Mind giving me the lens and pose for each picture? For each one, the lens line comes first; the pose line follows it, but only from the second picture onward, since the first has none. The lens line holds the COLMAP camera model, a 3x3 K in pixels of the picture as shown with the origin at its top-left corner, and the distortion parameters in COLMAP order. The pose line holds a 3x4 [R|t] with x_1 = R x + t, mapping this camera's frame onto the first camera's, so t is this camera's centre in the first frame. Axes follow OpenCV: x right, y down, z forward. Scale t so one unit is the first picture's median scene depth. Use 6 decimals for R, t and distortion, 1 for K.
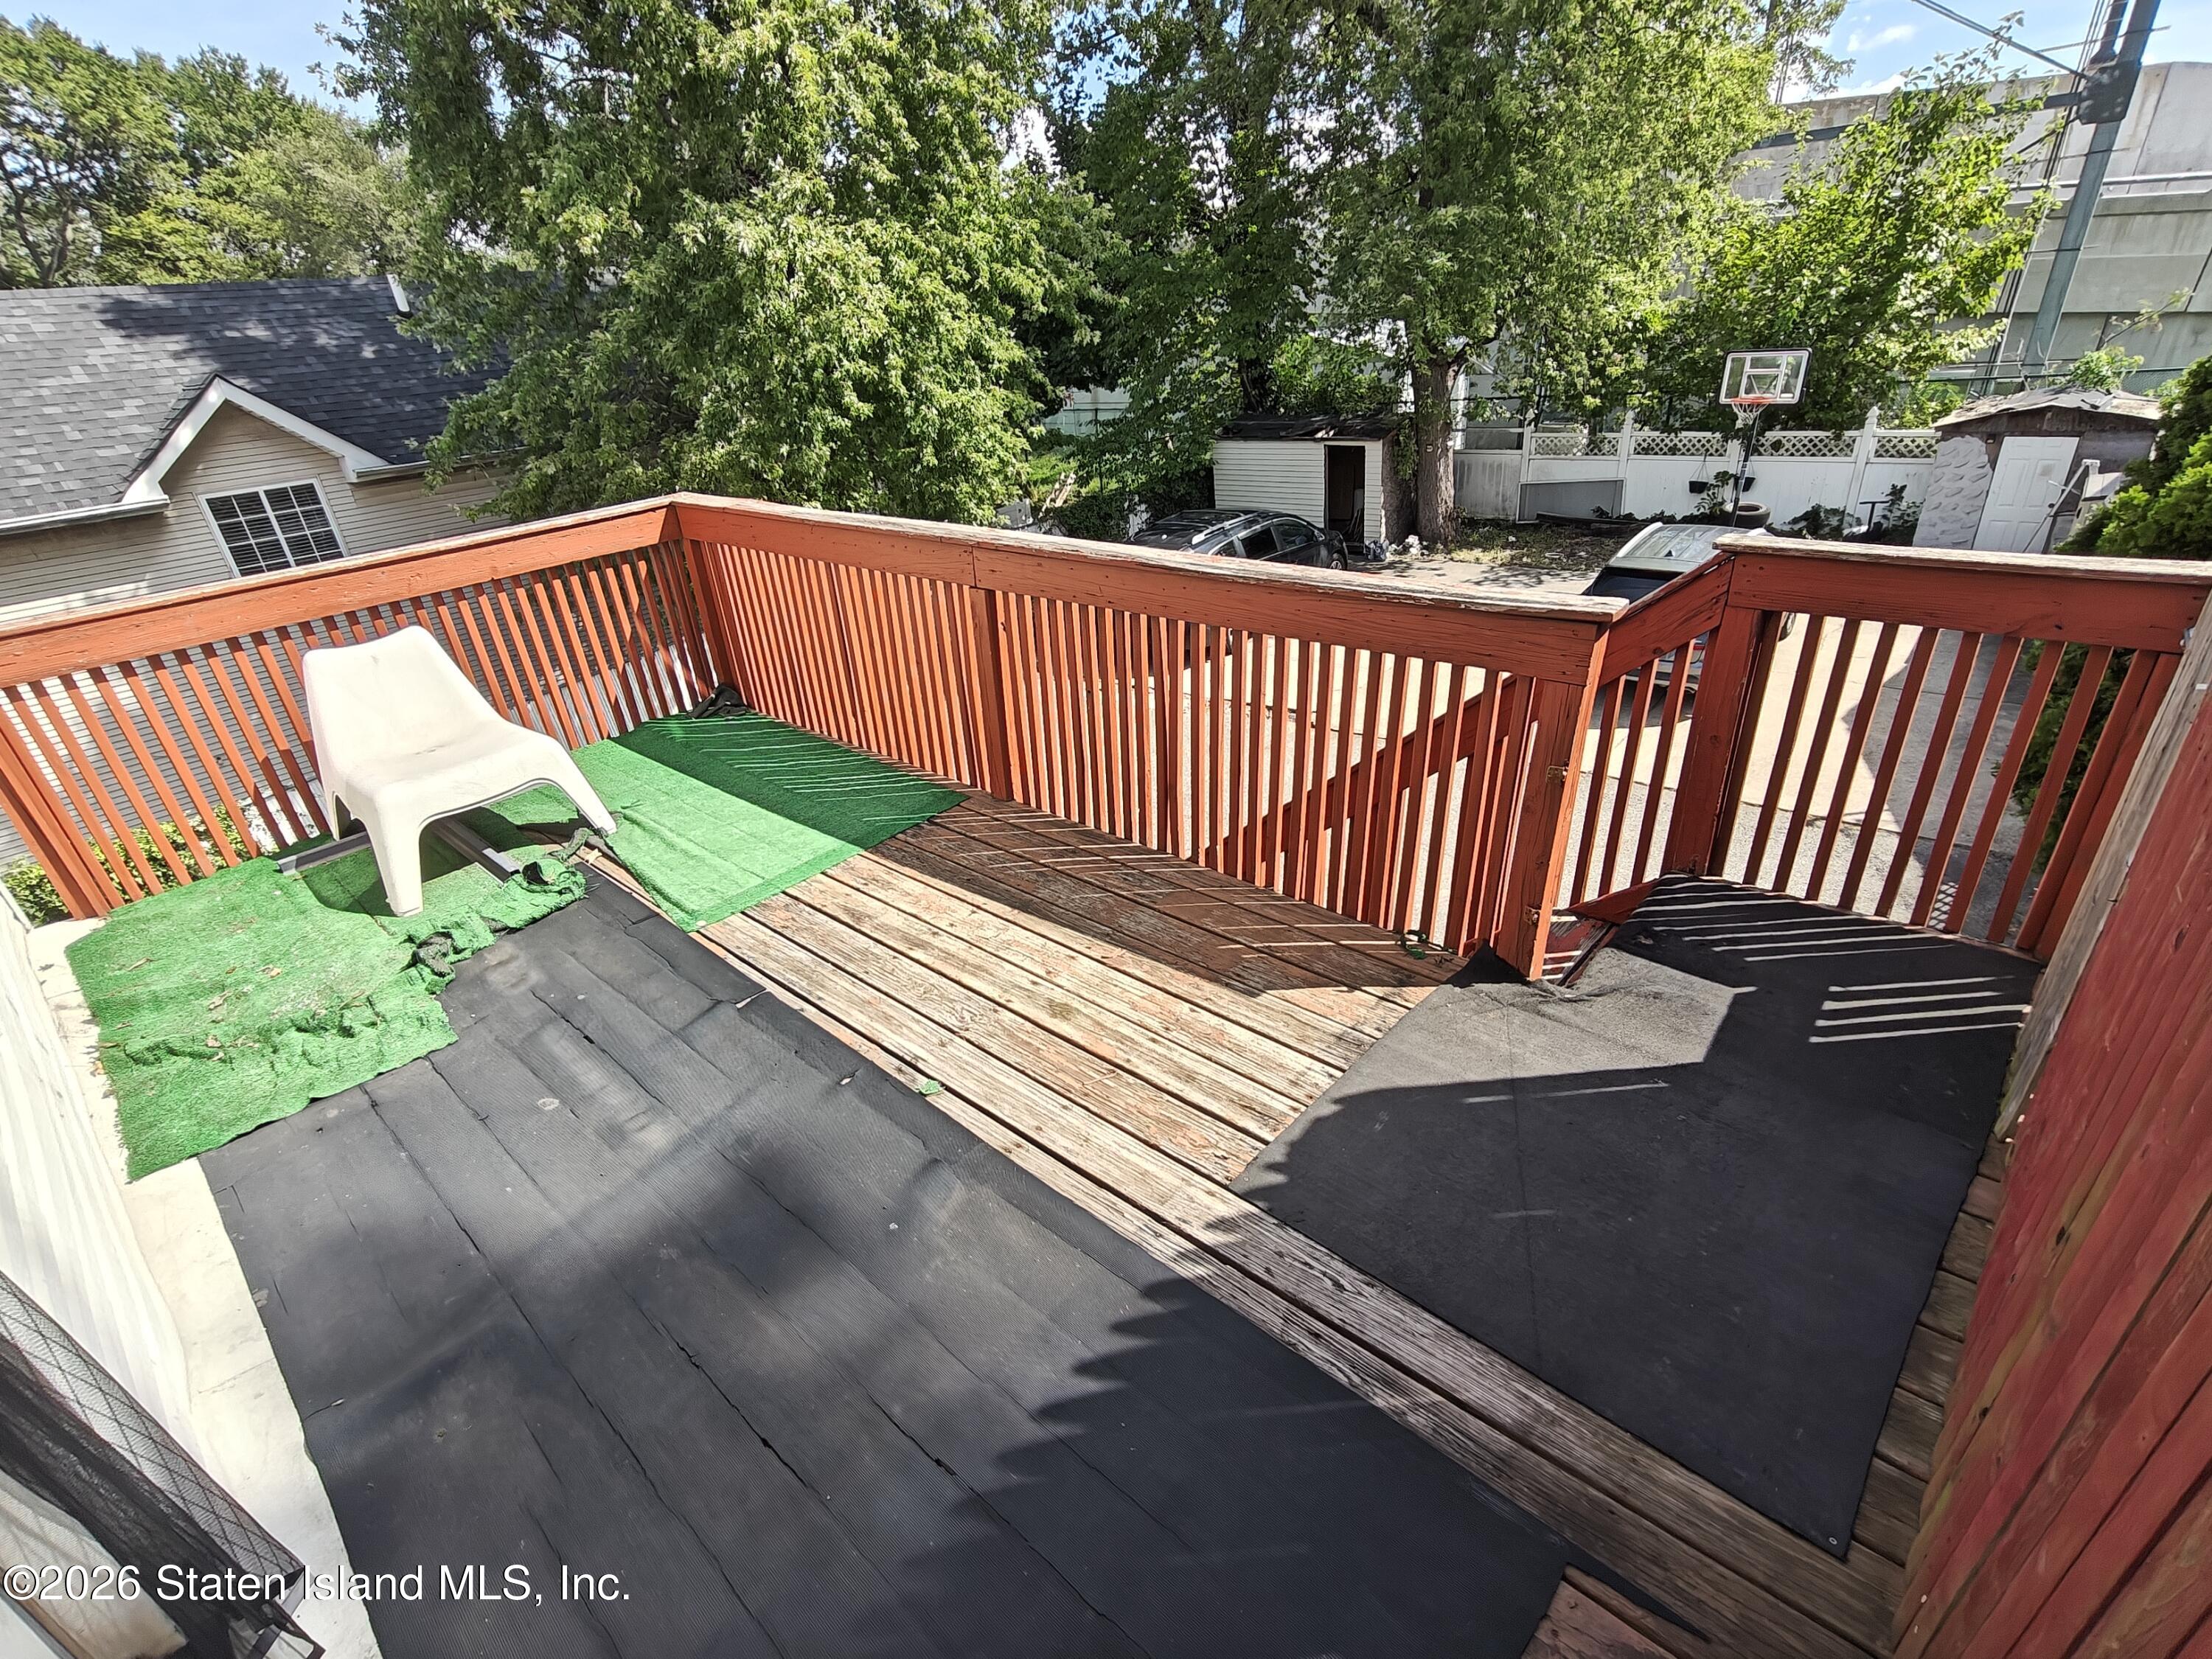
lens RADIAL K [[1036.8, 0, 1106.0], [0, 1036.8, 829.5], [0, 0, 1]] dist [0.007680, 0.000259]
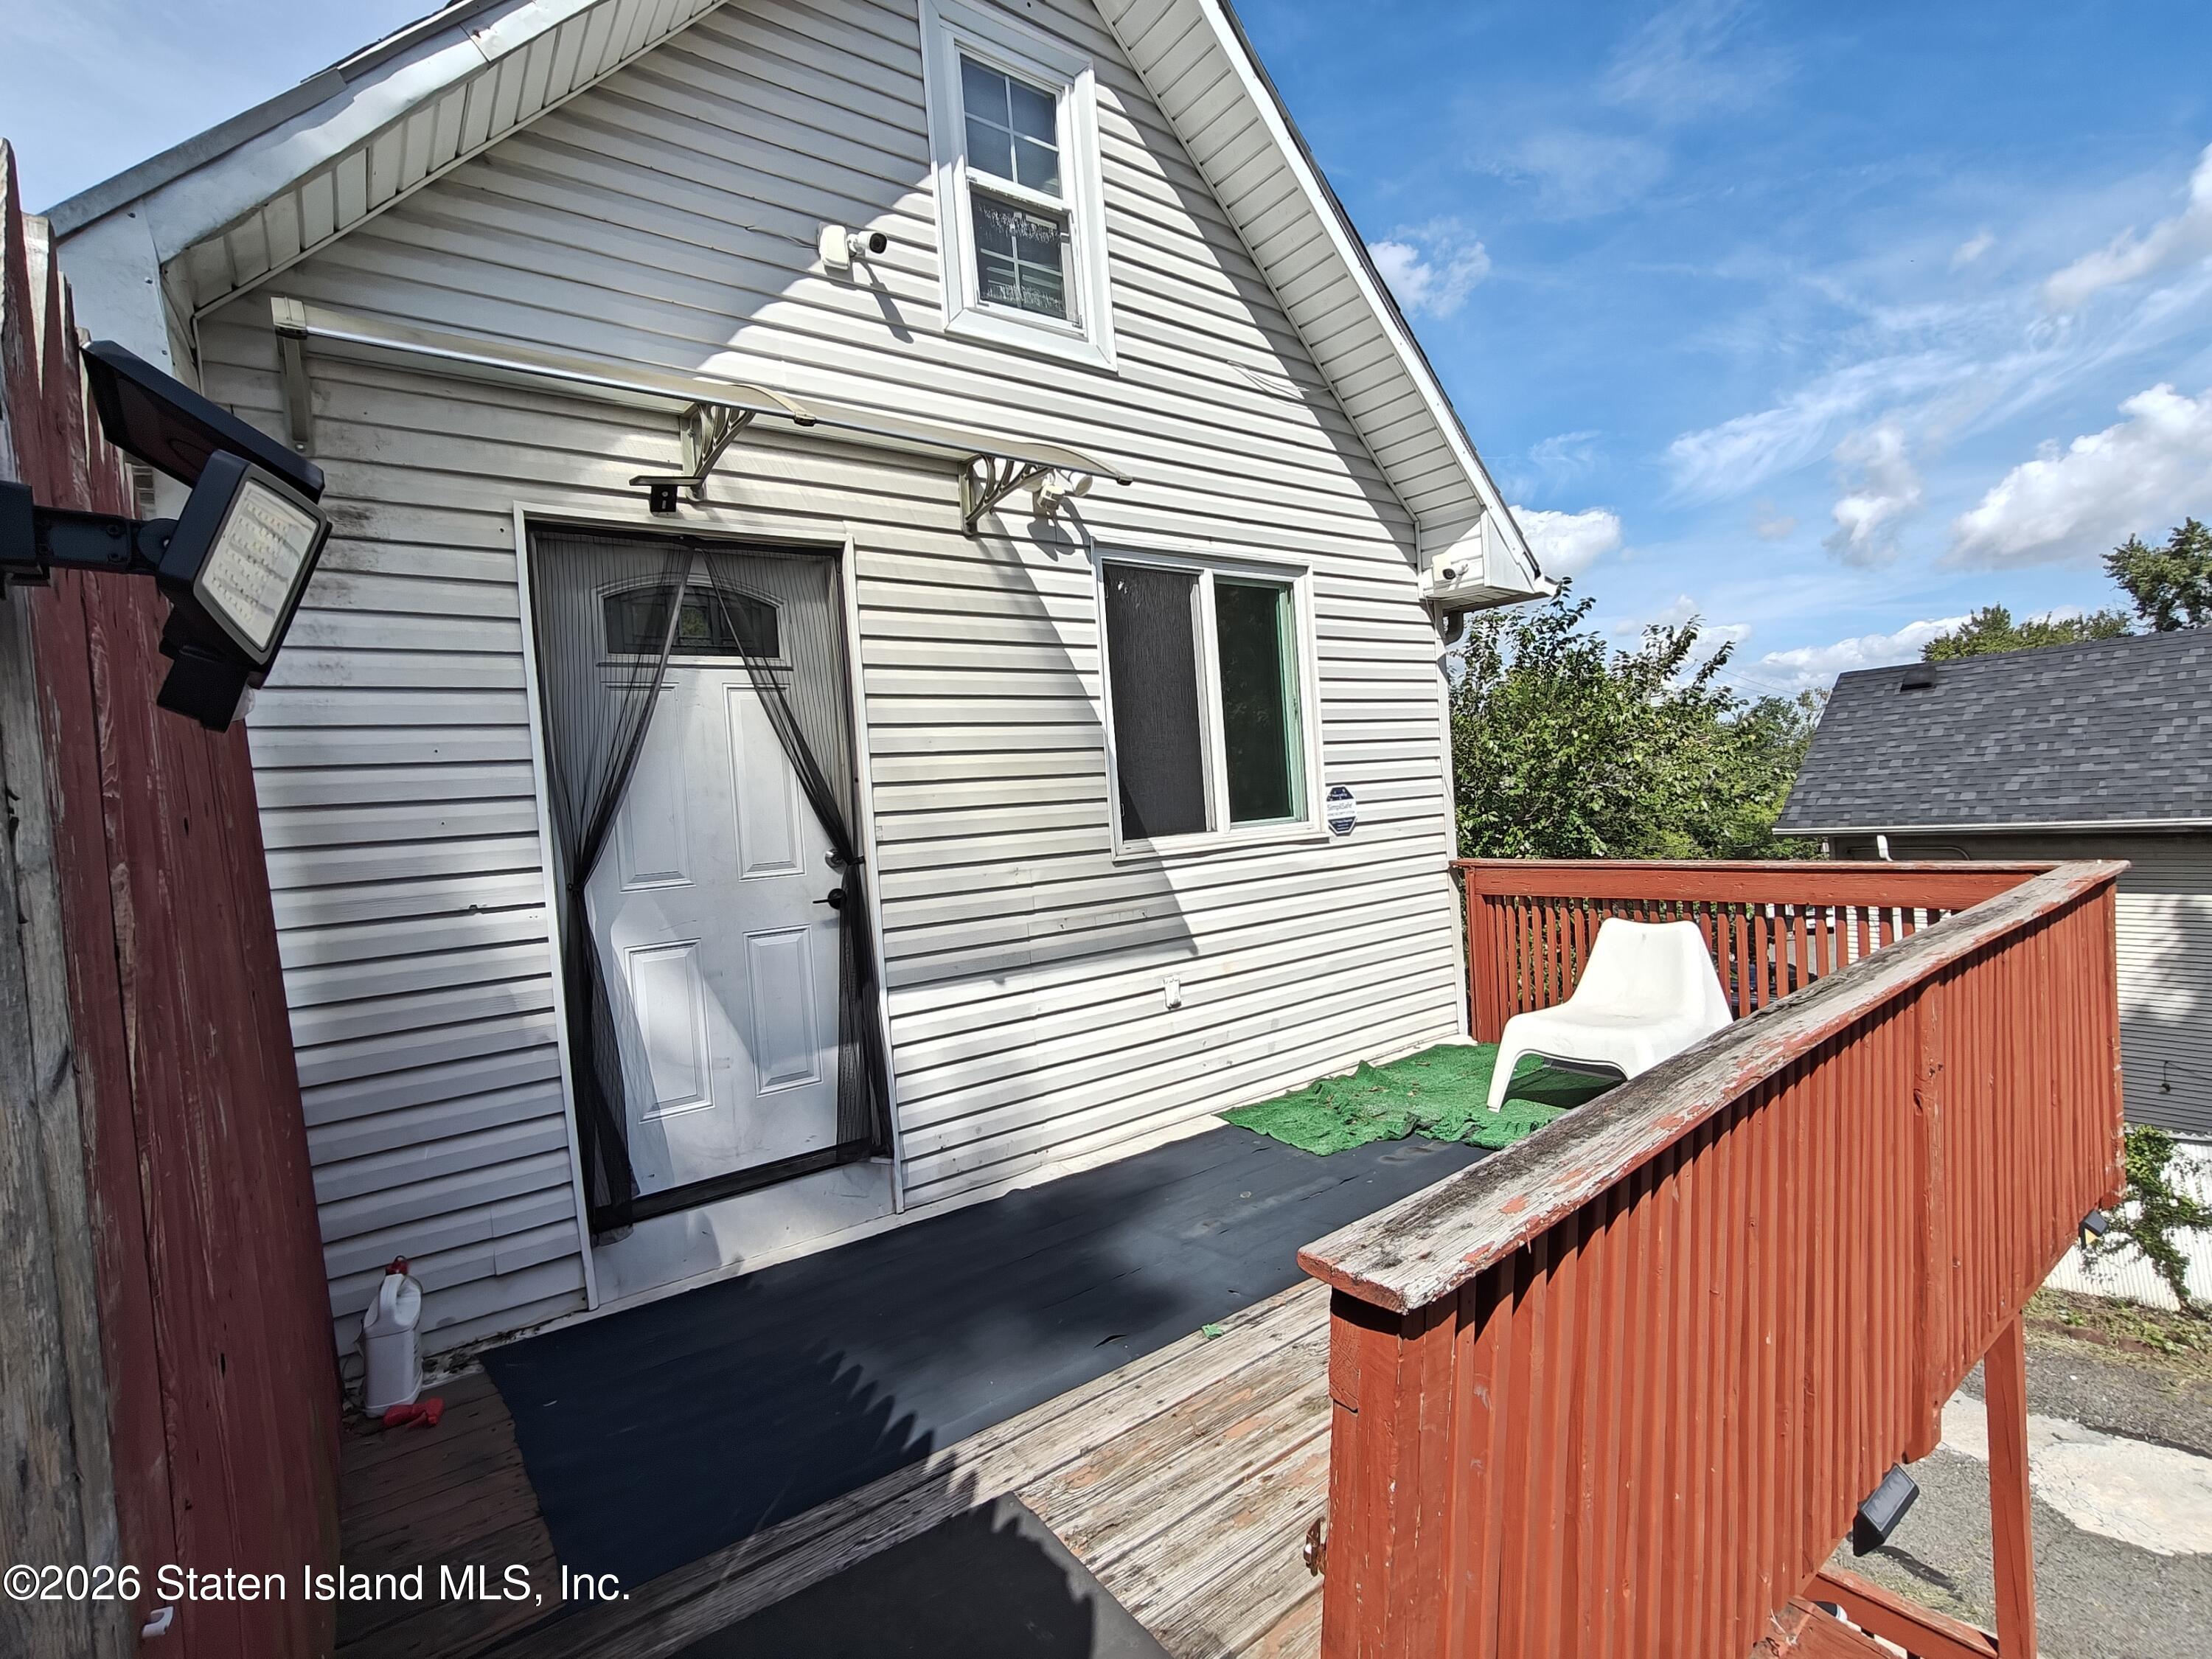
lens RADIAL K [[1036.8, 0, 1106.0], [0, 1036.8, 829.5], [0, 0, 1]] dist [0.007680, 0.000259]
pose [[-0.189513, 0.124982, -0.973891, 0.940771], [-0.380179, 0.905157, 0.190142, -0.441907], [0.905289, 0.406287, -0.124024, 0.878044]]
